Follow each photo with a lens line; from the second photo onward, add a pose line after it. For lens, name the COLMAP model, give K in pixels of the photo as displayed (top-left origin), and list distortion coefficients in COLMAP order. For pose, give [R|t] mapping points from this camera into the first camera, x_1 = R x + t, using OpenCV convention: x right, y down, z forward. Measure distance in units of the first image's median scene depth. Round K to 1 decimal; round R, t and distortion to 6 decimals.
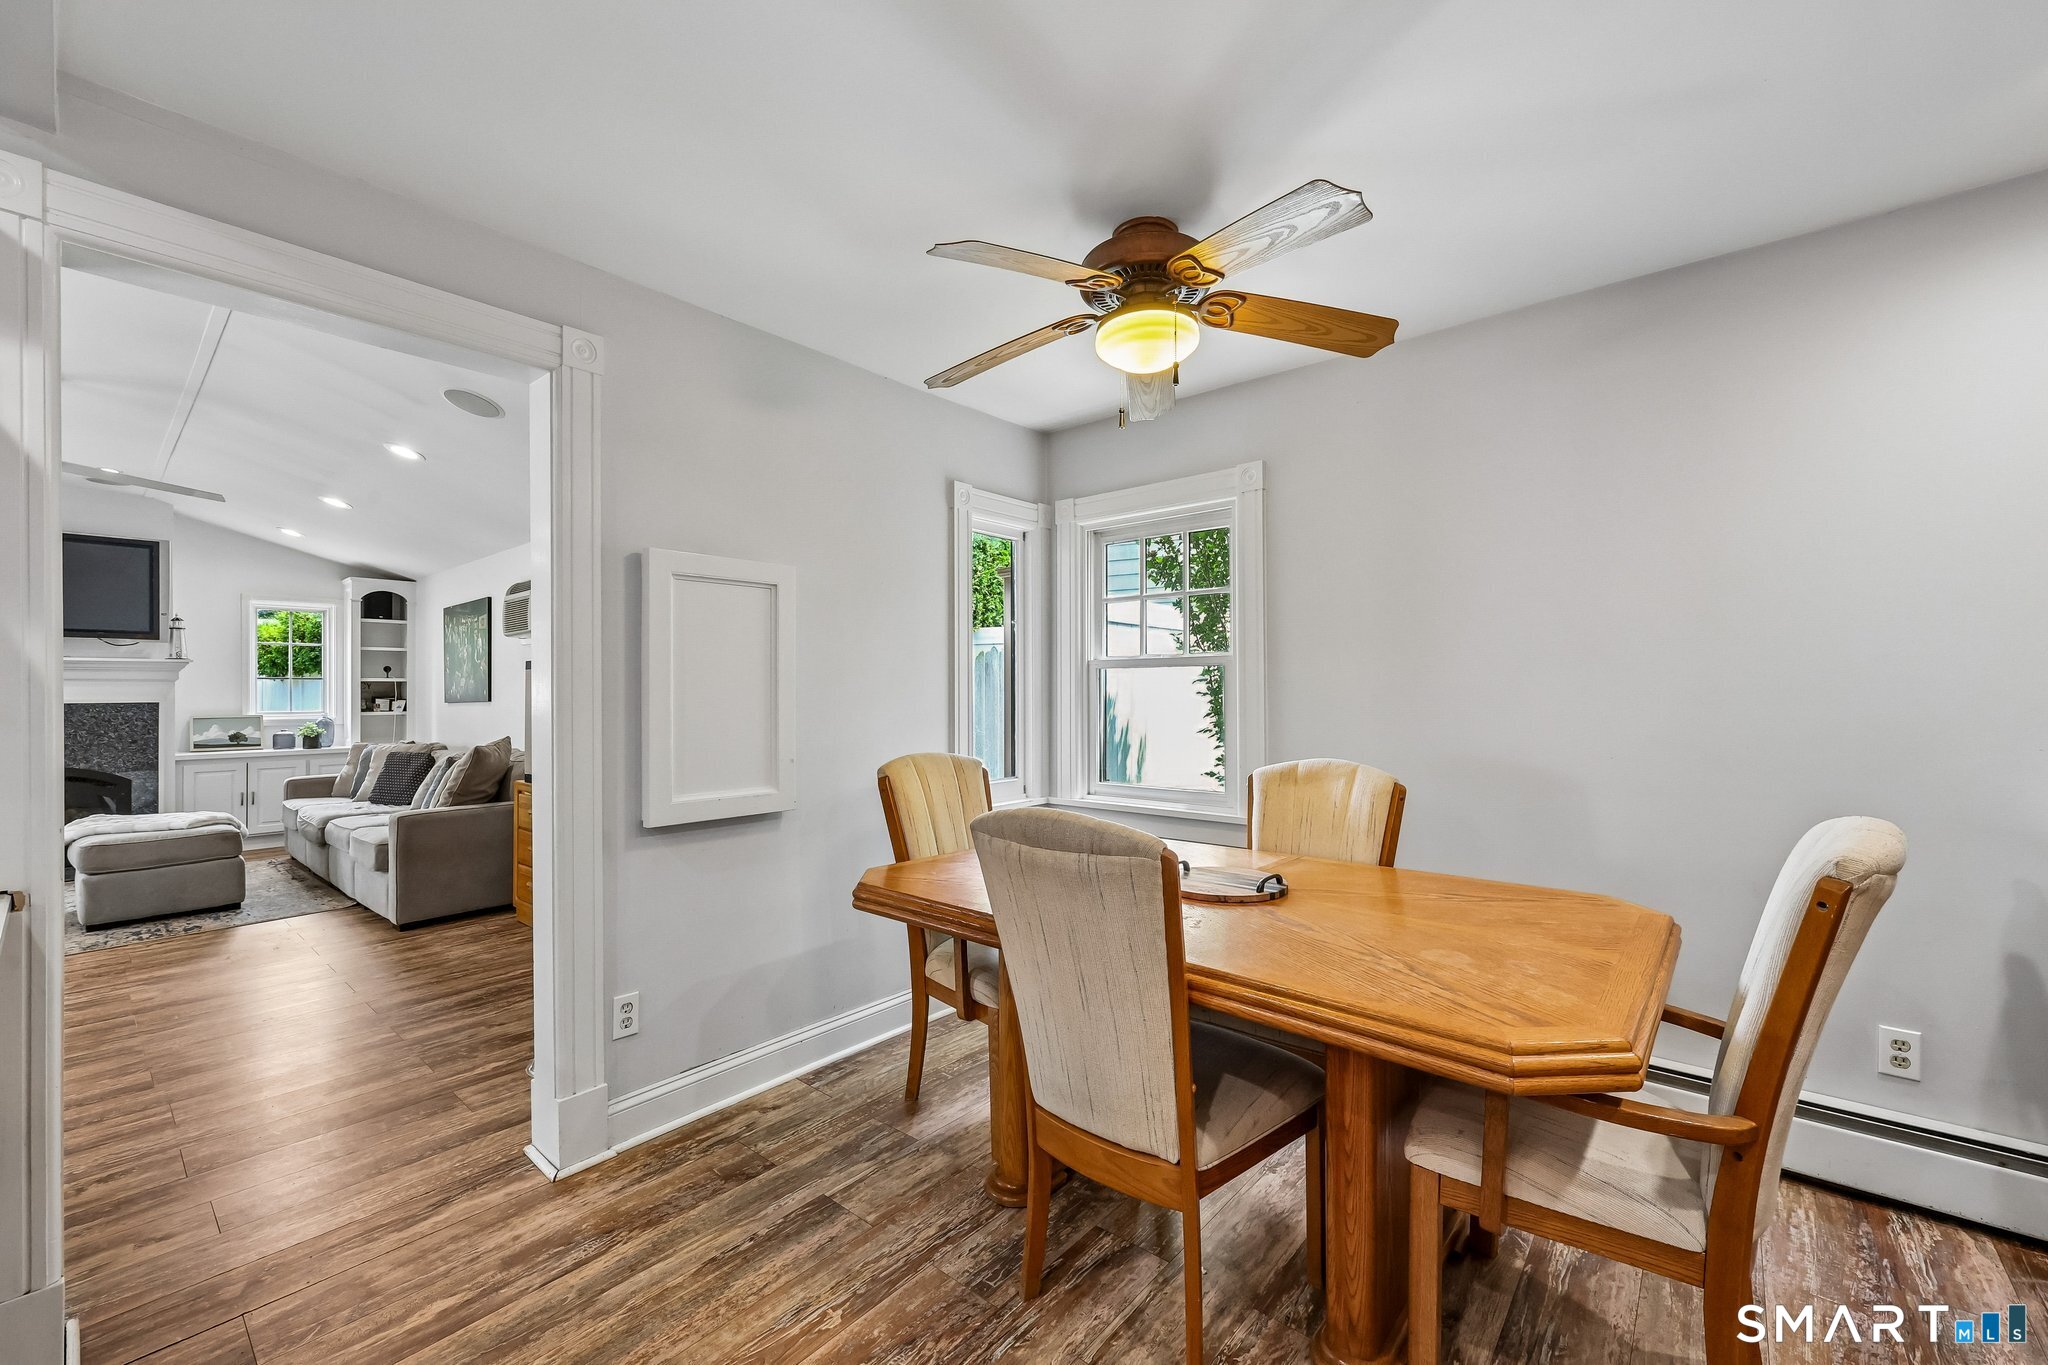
lens RADIAL K [[819.2, 0, 1016.4], [0, 819.2, 685.4], [0, 0, 1]] dist [-0.000749, -0.000213]
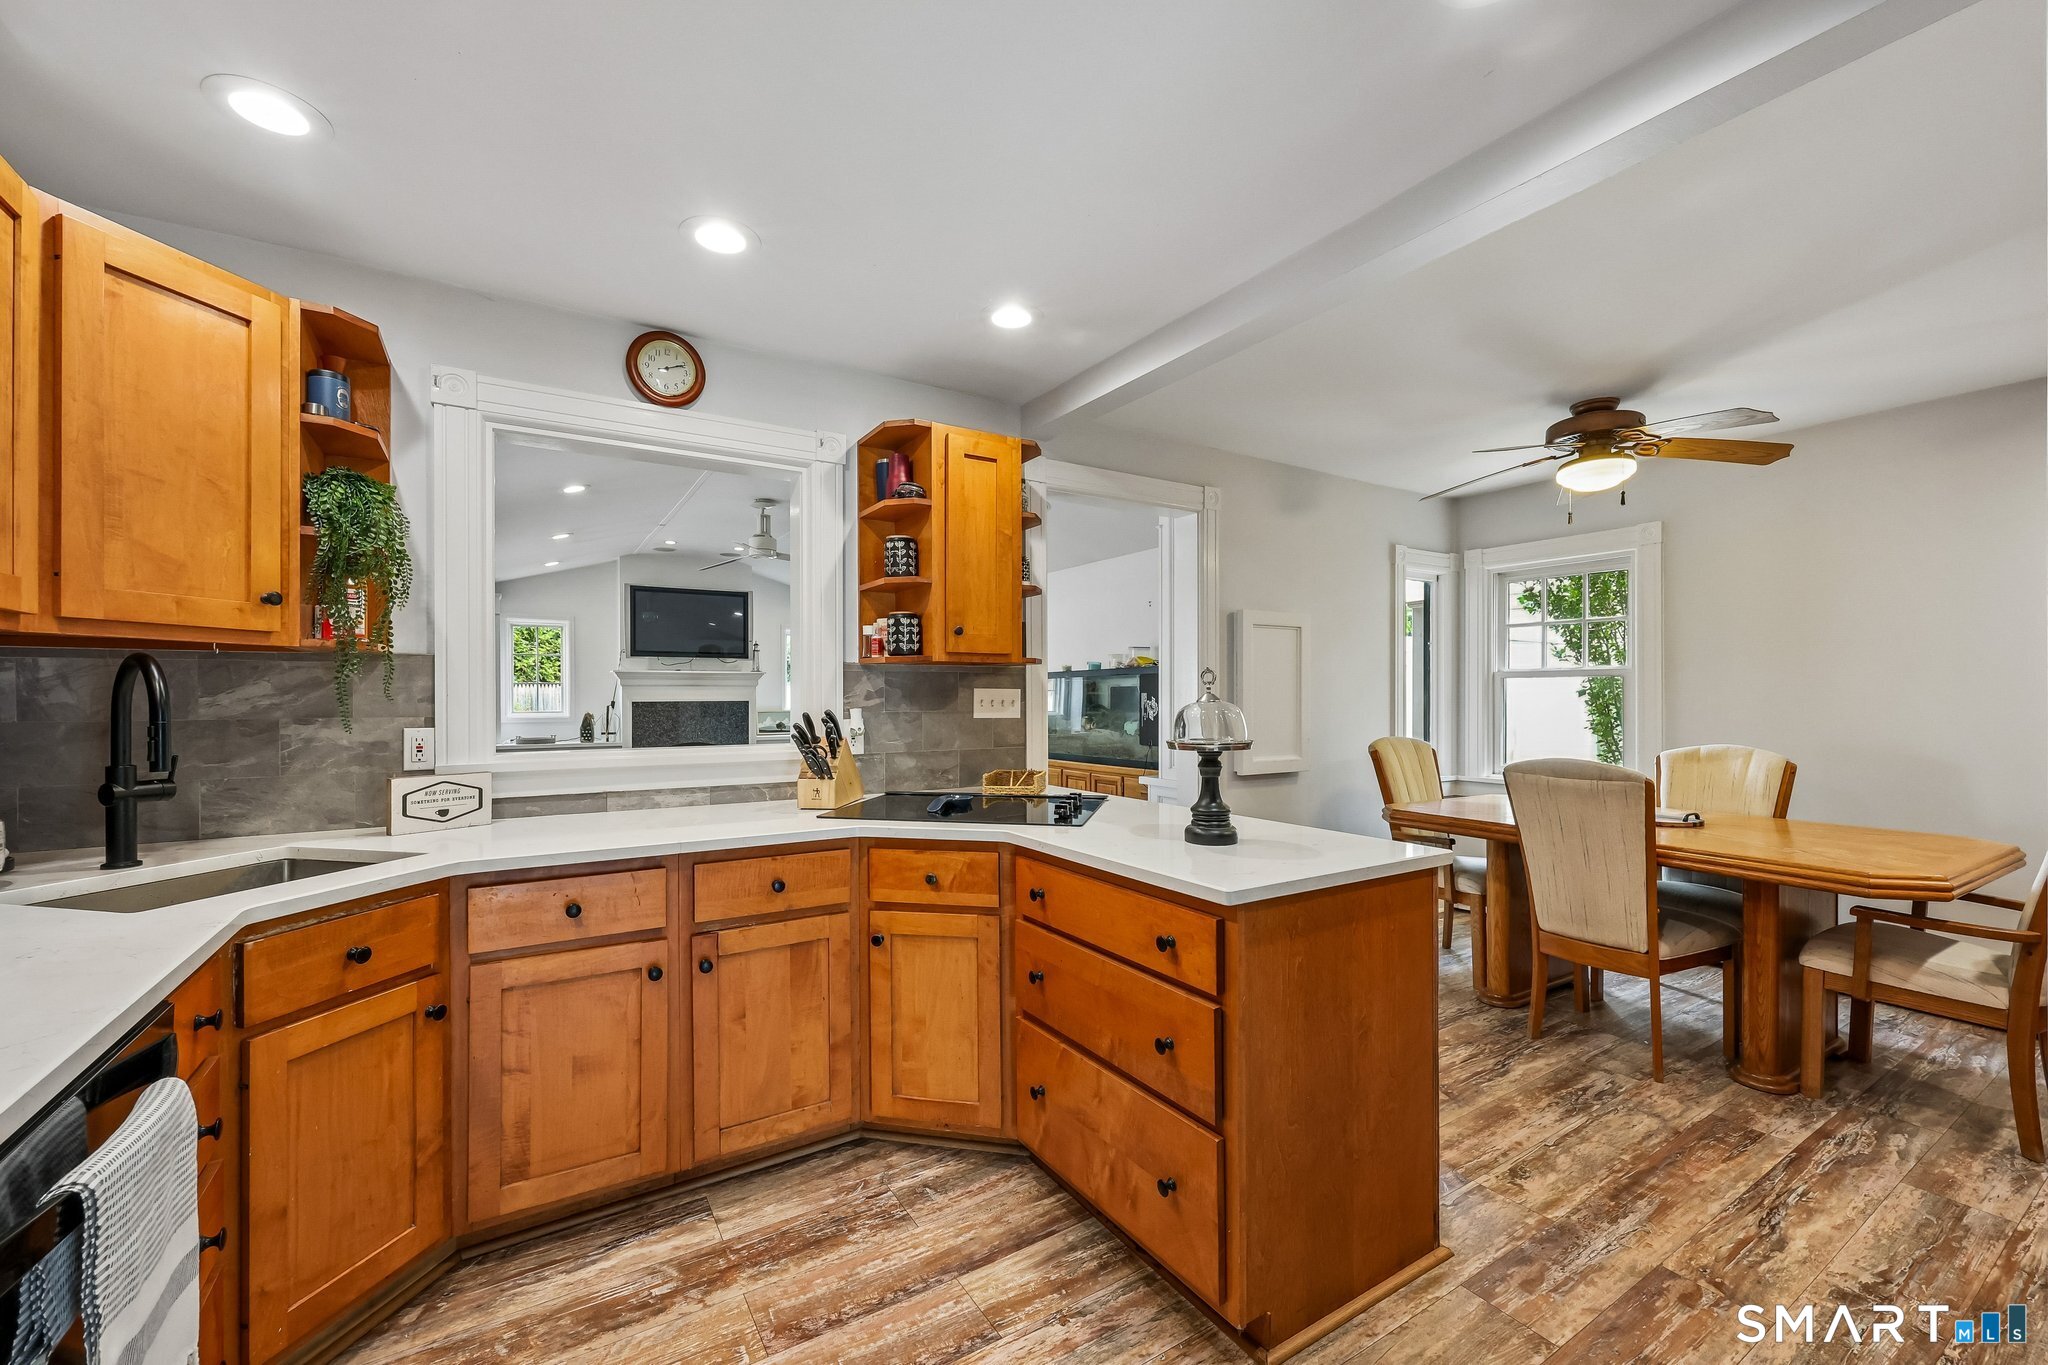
lens RADIAL K [[818.1, 0, 1016.6], [0, 818.1, 695.6], [0, 0, 1]] dist [-0.001646, 0.000123]
pose [[0.953394, 0.003232, -0.301712, -0.137443], [-0.000761, 0.999965, 0.008307, -0.001763], [0.301729, -0.007691, 0.953363, -0.268903]]
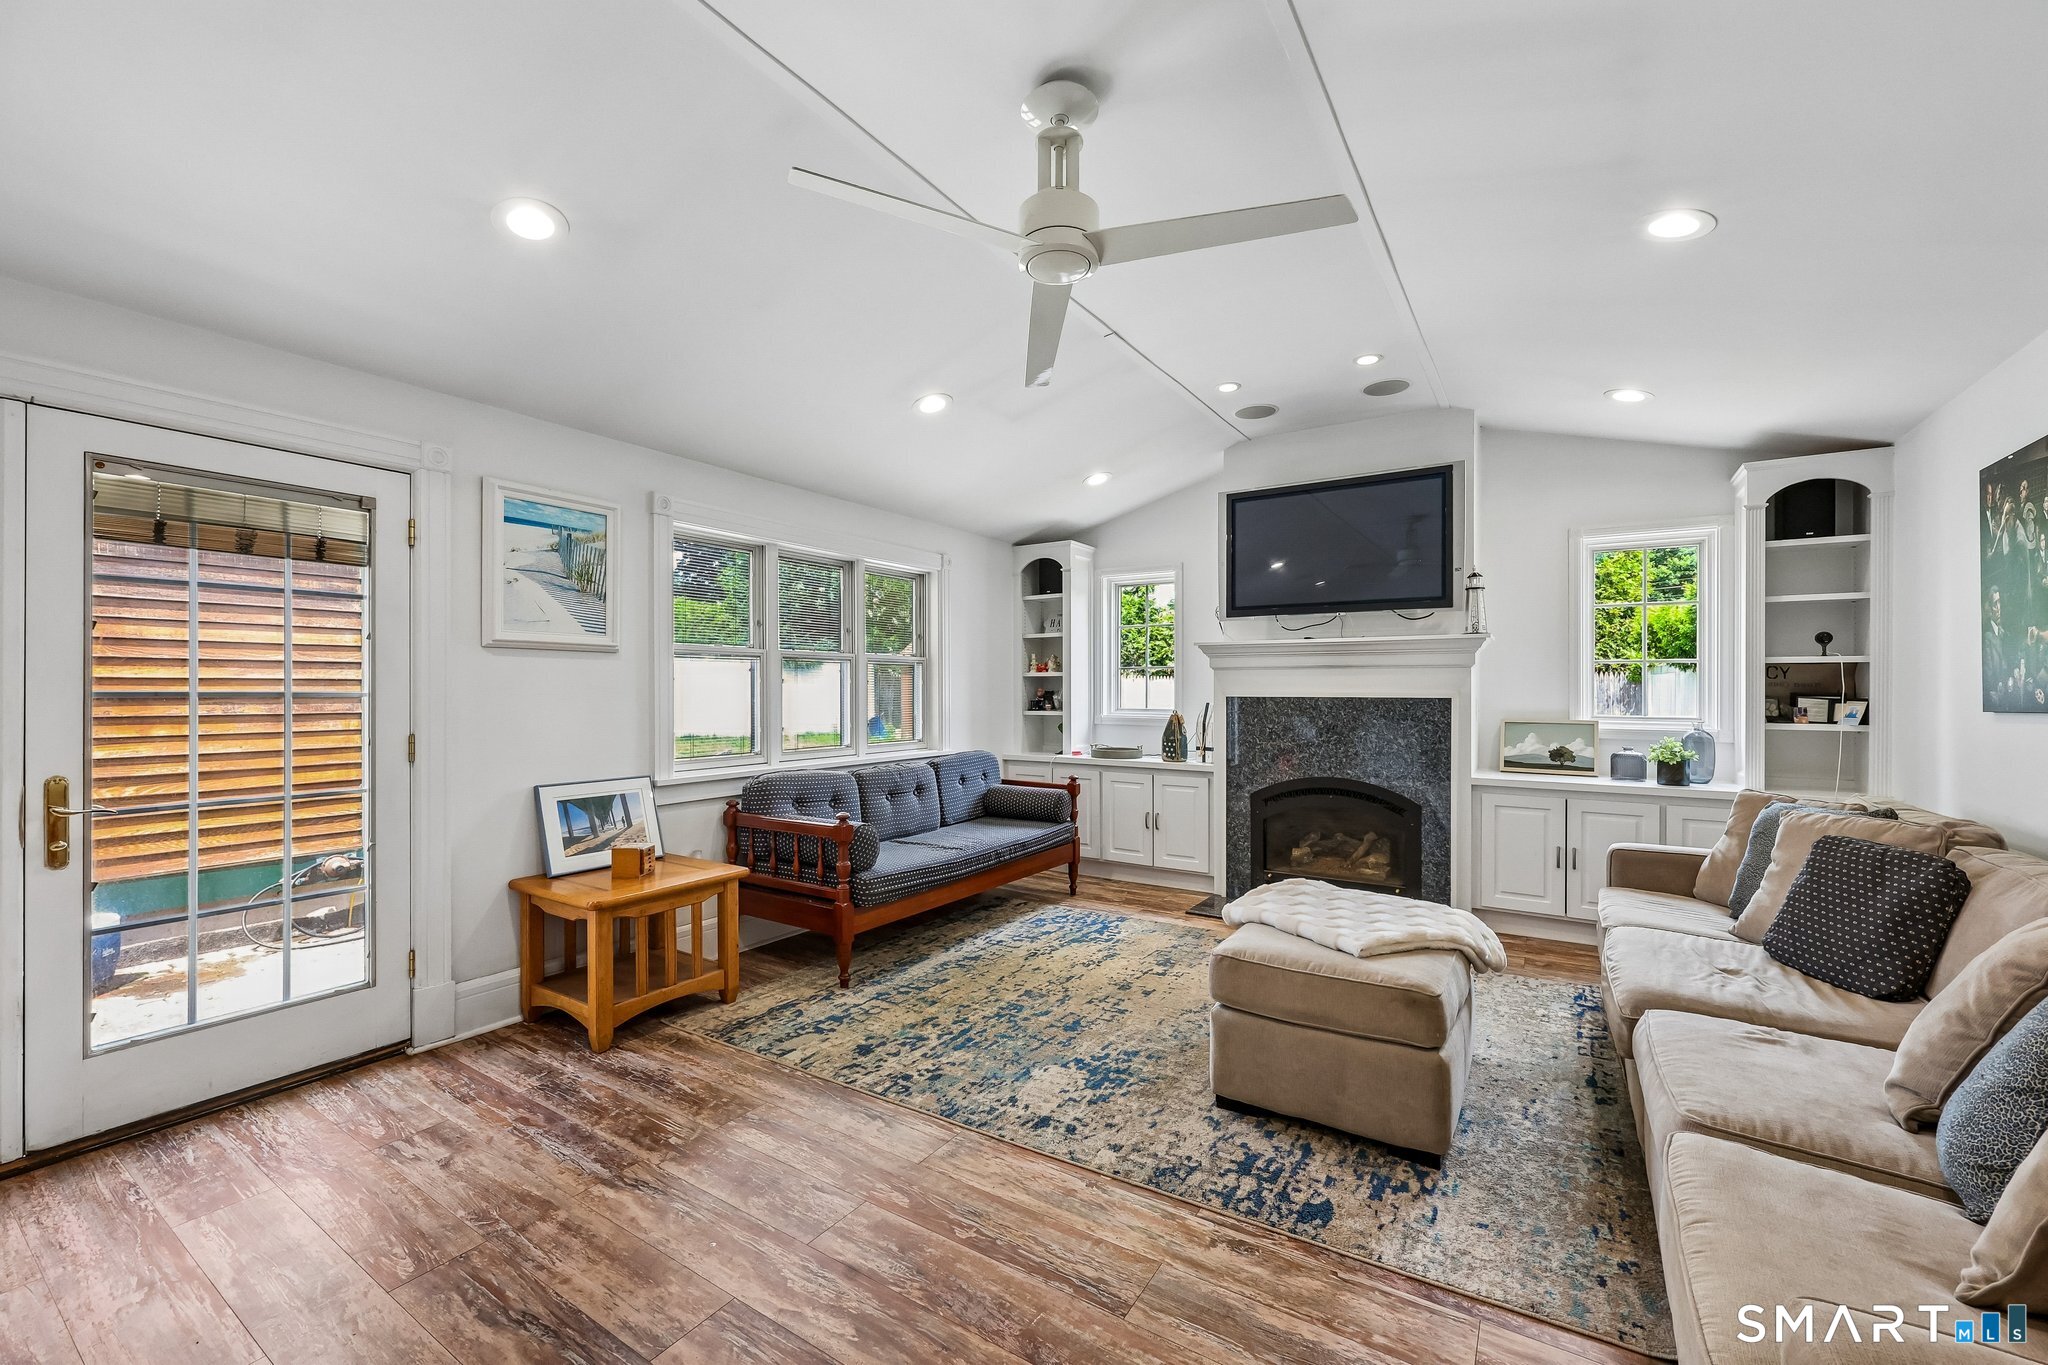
lens RADIAL K [[819.2, 0, 1016.4], [0, 819.2, 685.4], [0, 0, 1]] dist [-0.000749, -0.000213]
pose [[0.127843, 0.003493, -0.991788, -0.414542], [0.003175, 0.999987, 0.003931, 0.006473], [0.991789, -0.003651, 0.127830, 0.551758]]
